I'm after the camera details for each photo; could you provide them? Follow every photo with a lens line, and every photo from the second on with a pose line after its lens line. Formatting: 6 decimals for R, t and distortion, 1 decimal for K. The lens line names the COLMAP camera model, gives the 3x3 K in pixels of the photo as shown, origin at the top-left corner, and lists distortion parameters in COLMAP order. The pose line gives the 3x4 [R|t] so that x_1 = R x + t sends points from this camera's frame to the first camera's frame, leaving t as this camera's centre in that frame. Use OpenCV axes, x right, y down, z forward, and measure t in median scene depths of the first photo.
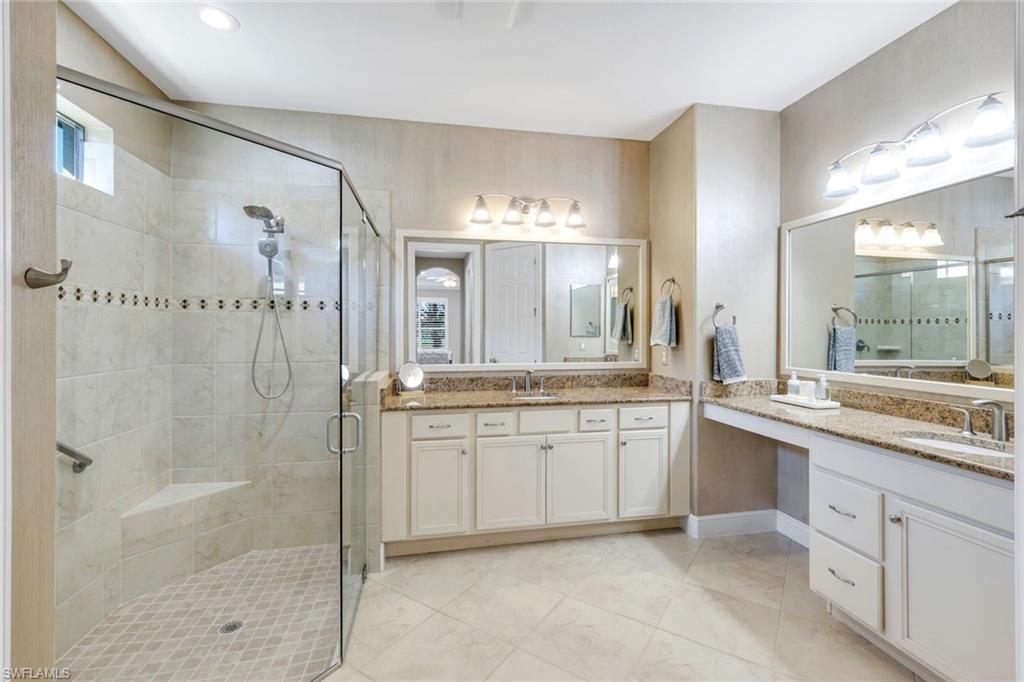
lens RADIAL K [[451.7, 0, 516.1], [0, 451.7, 331.9], [0, 0, 1]] dist [0.002022, 0.000517]
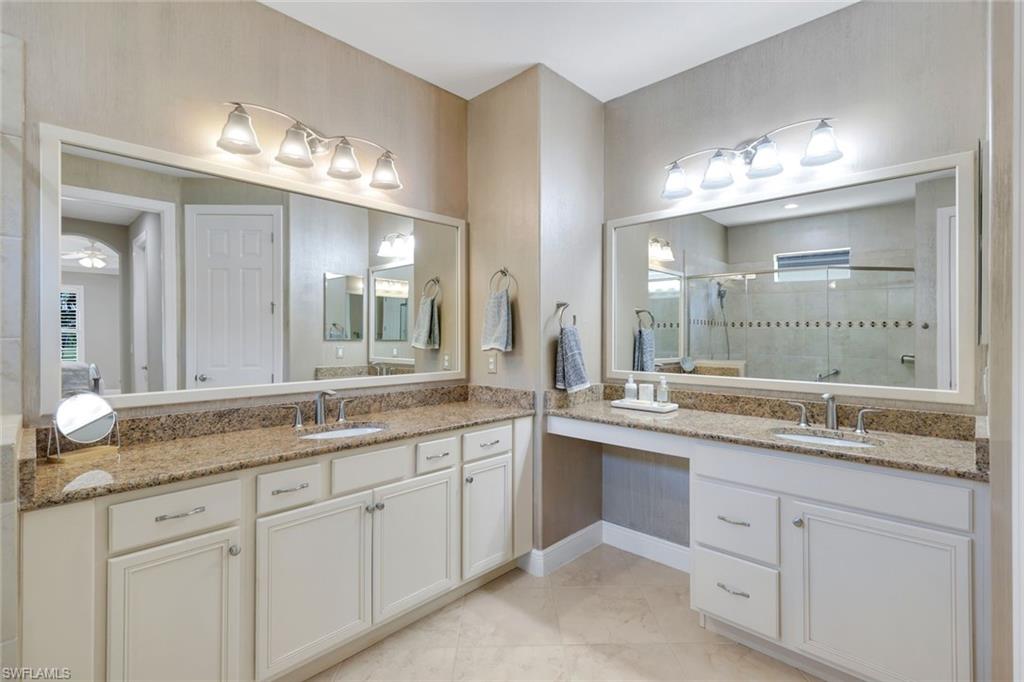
lens RADIAL K [[470.6, 0, 513.0], [0, 470.6, 336.1], [0, 0, 1]] dist [0.003959, 0.000360]
pose [[0.818656, -0.001314, 0.574282, -0.151954], [0.001435, 0.999999, 0.000243, 0.004995], [-0.574282, 0.000626, 0.818657, 0.307861]]
